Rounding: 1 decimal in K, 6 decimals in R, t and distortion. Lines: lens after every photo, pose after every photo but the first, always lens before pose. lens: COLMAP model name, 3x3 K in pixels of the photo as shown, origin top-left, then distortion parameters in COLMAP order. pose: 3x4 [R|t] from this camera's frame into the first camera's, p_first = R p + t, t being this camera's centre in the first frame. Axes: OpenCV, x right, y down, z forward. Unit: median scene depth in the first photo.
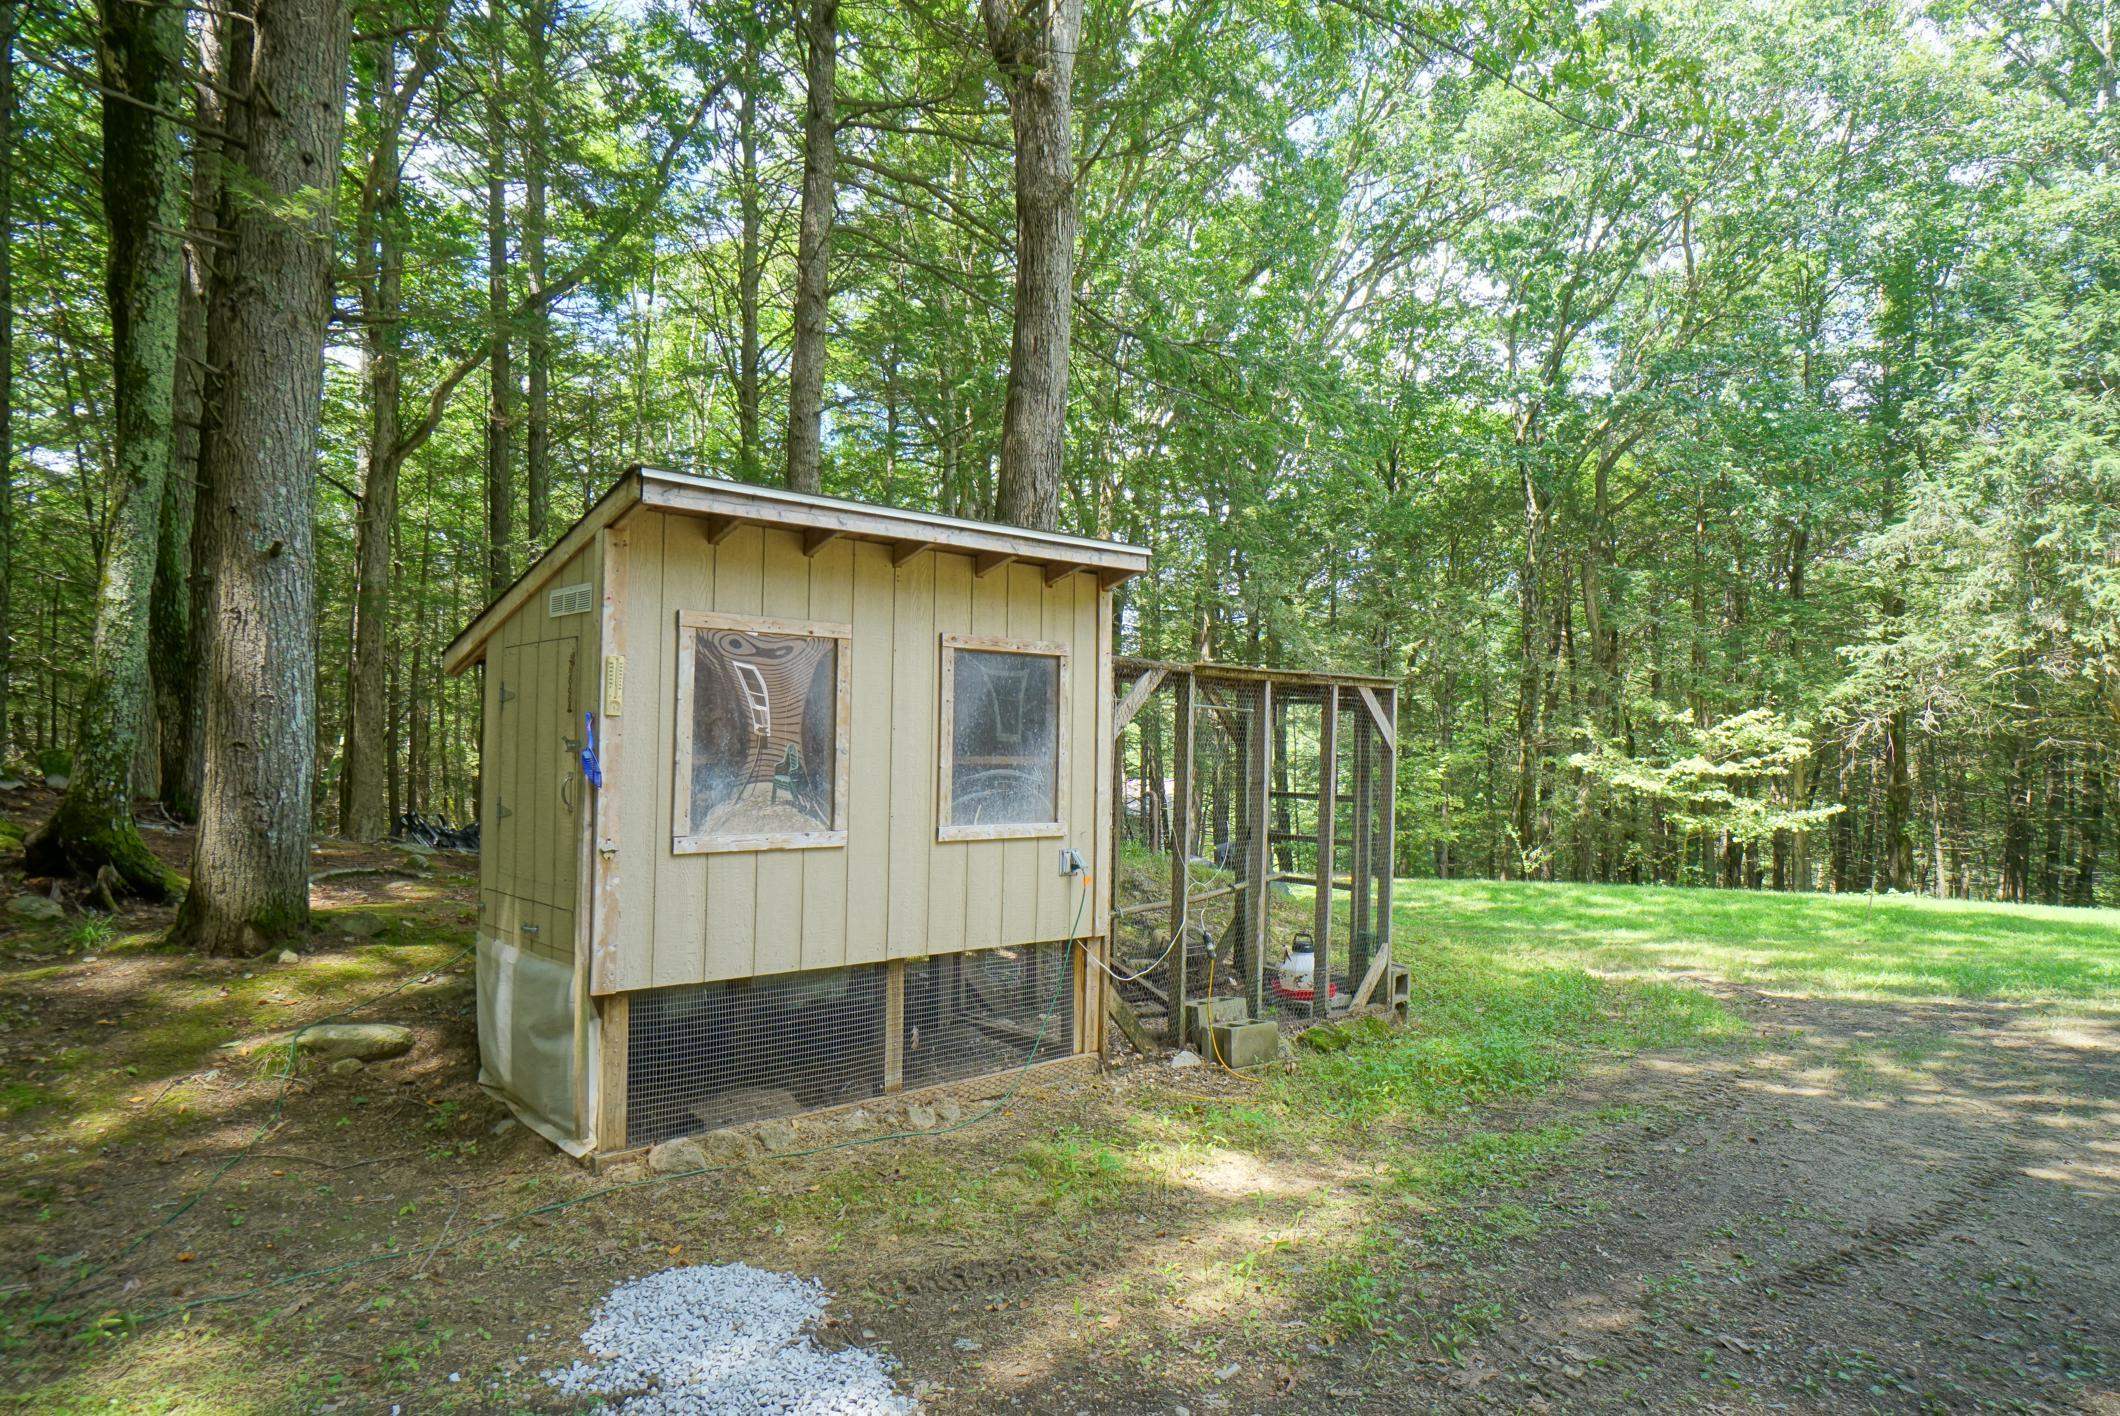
lens RADIAL K [[1282.3, 0, 1060.0], [0, 1282.3, 708.0], [0, 0, 1]] dist [0.035391, -0.000219]
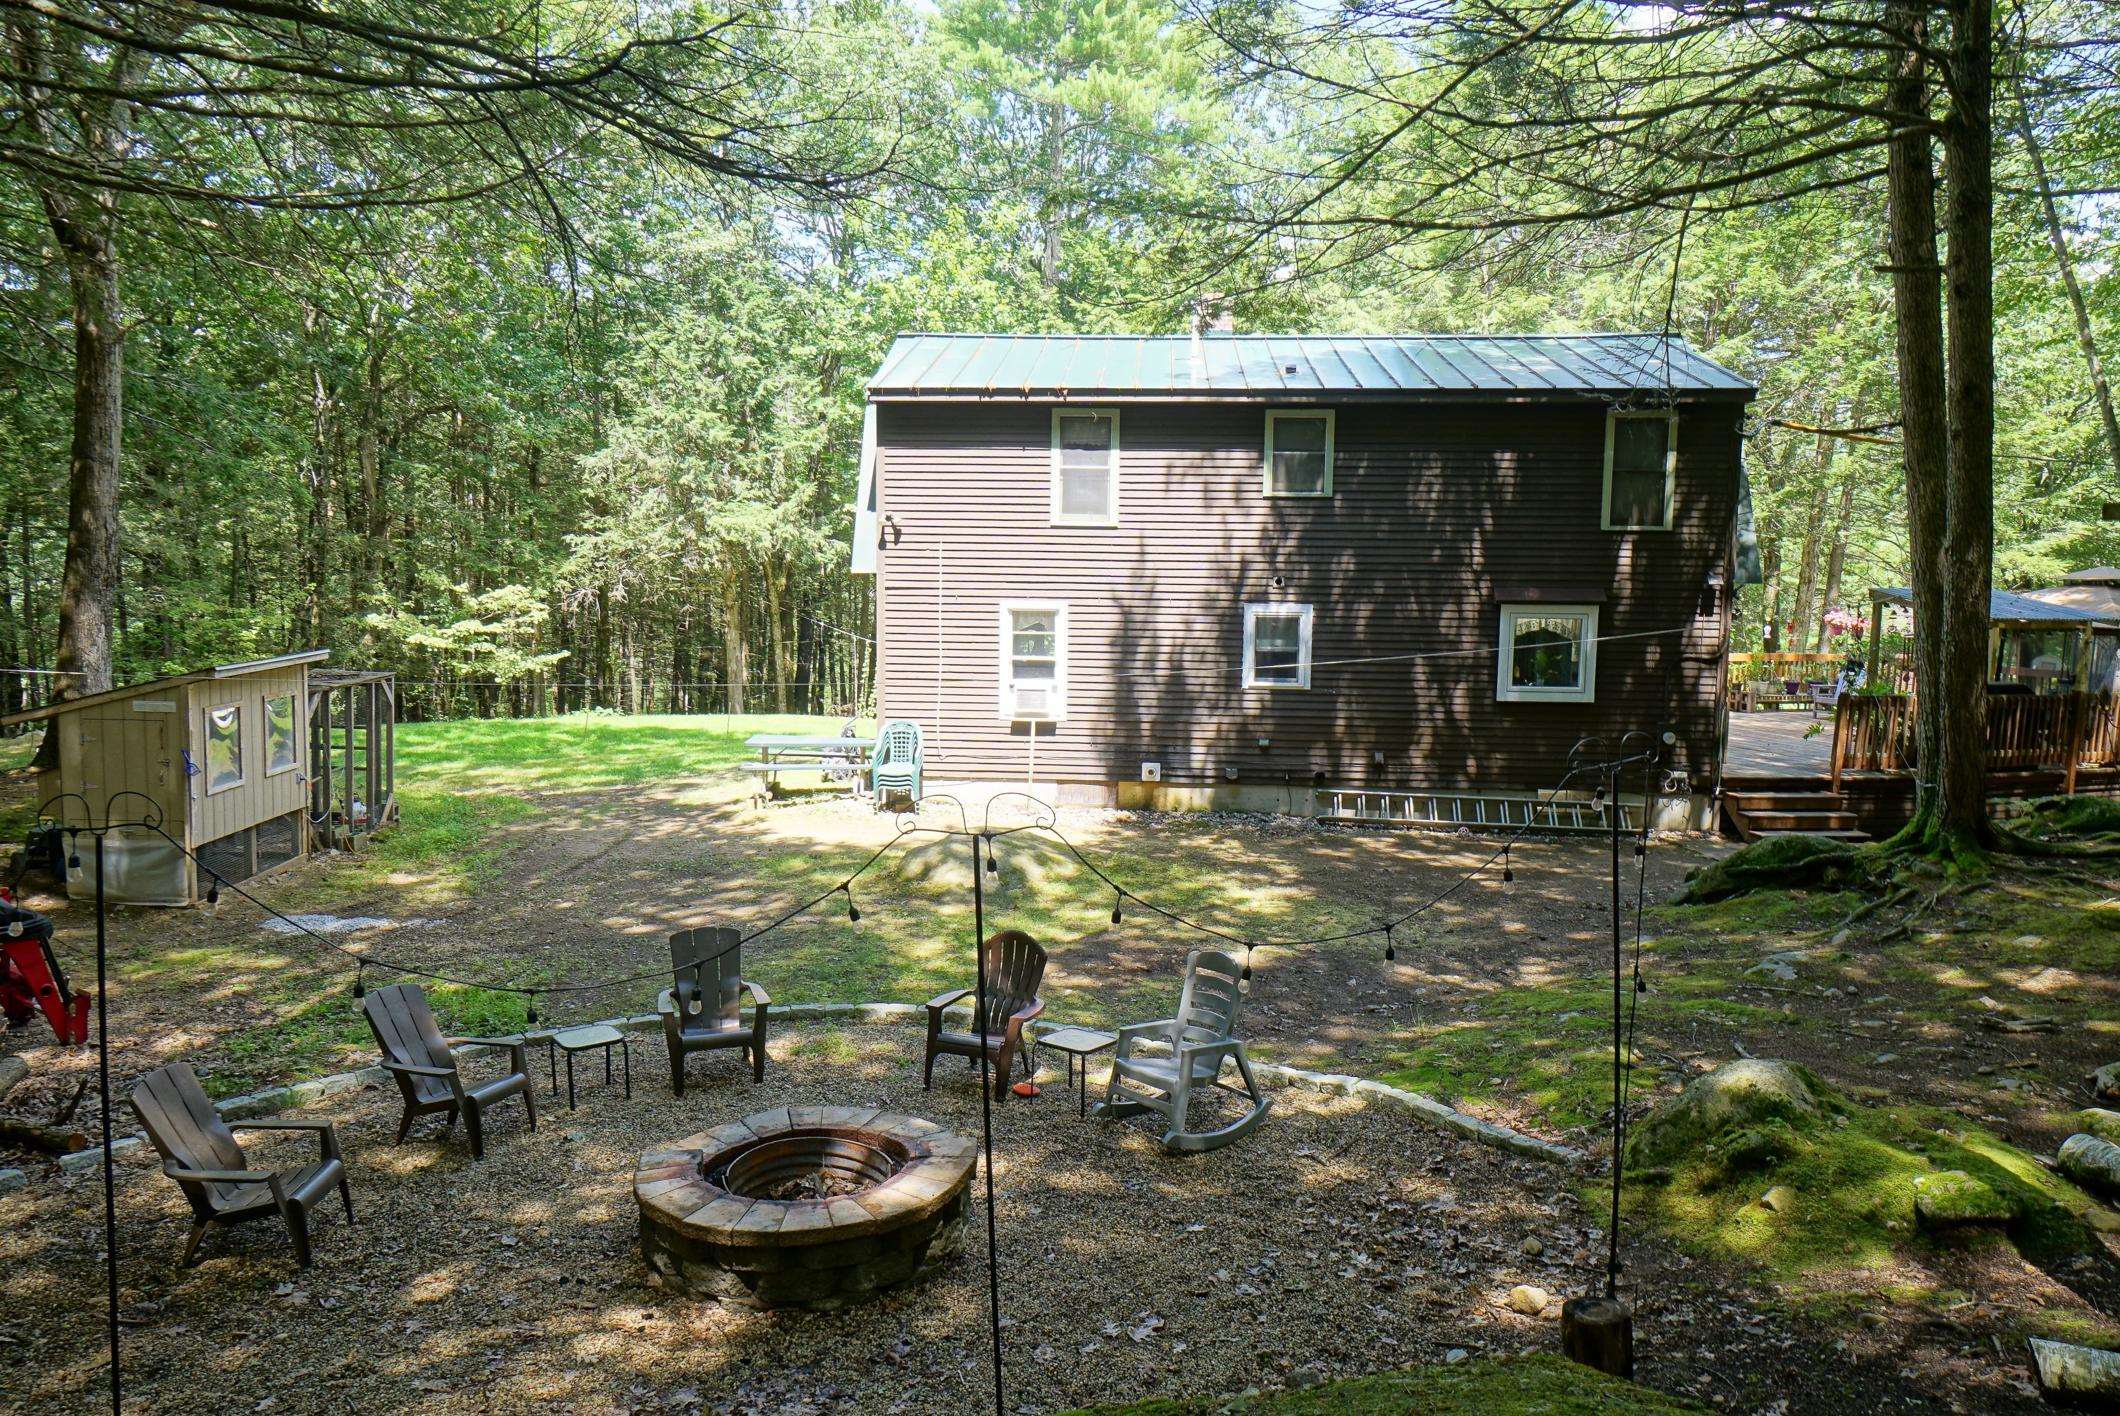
lens RADIAL K [[1352.7, 0, 1060.0], [0, 1352.7, 708.0], [0, 0, 1]] dist [0.053380, 0.000843]
pose [[0.625877, -0.067711, 0.776977, -0.228928], [-0.055388, 0.989850, 0.130878, -0.089811], [-0.777953, -0.124949, 0.615774, -0.354660]]
